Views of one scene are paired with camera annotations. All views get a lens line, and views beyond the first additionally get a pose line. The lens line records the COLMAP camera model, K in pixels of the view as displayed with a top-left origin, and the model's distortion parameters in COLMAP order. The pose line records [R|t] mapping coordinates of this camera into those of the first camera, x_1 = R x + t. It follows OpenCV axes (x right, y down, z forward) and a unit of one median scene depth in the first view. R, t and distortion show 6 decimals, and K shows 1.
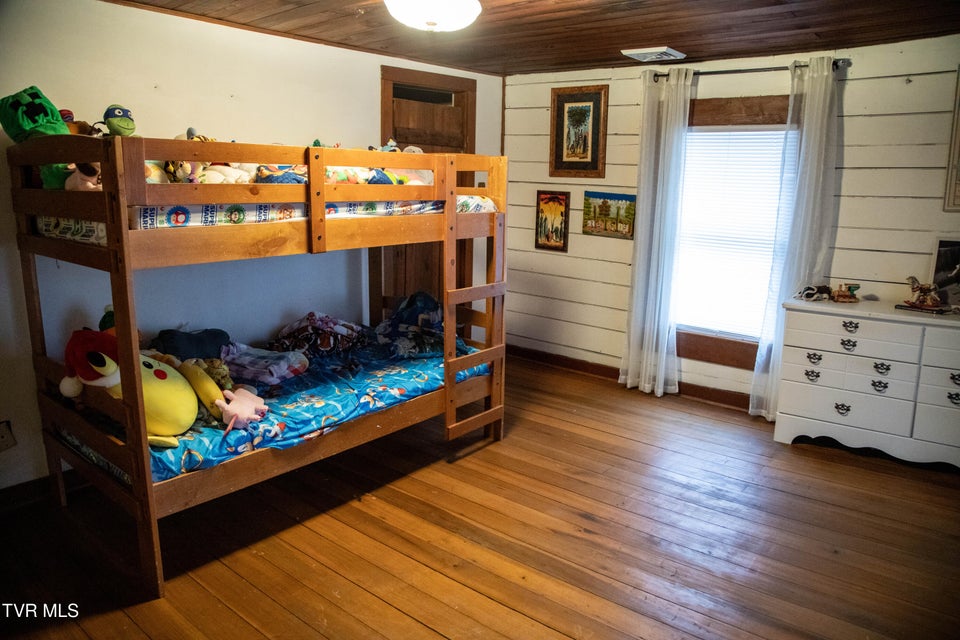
lens RADIAL K [[662.2, 0, 480.0], [0, 662.2, 320.0], [0, 0, 1]] dist [-0.117044, 0.081189]
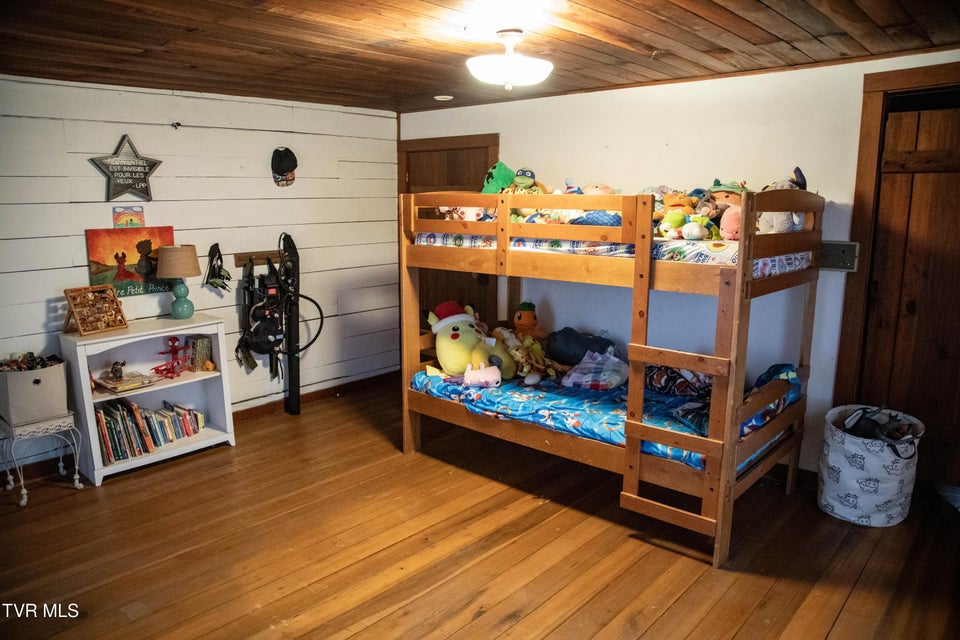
lens RADIAL K [[662.2, 0, 480.0], [0, 662.2, 320.0], [0, 0, 1]] dist [-0.117044, 0.081189]
pose [[-0.046822, 0.159570, -0.986076, 0.944380], [-0.208623, 0.963827, 0.165875, -0.202694], [0.976875, 0.213485, -0.011838, 0.896929]]
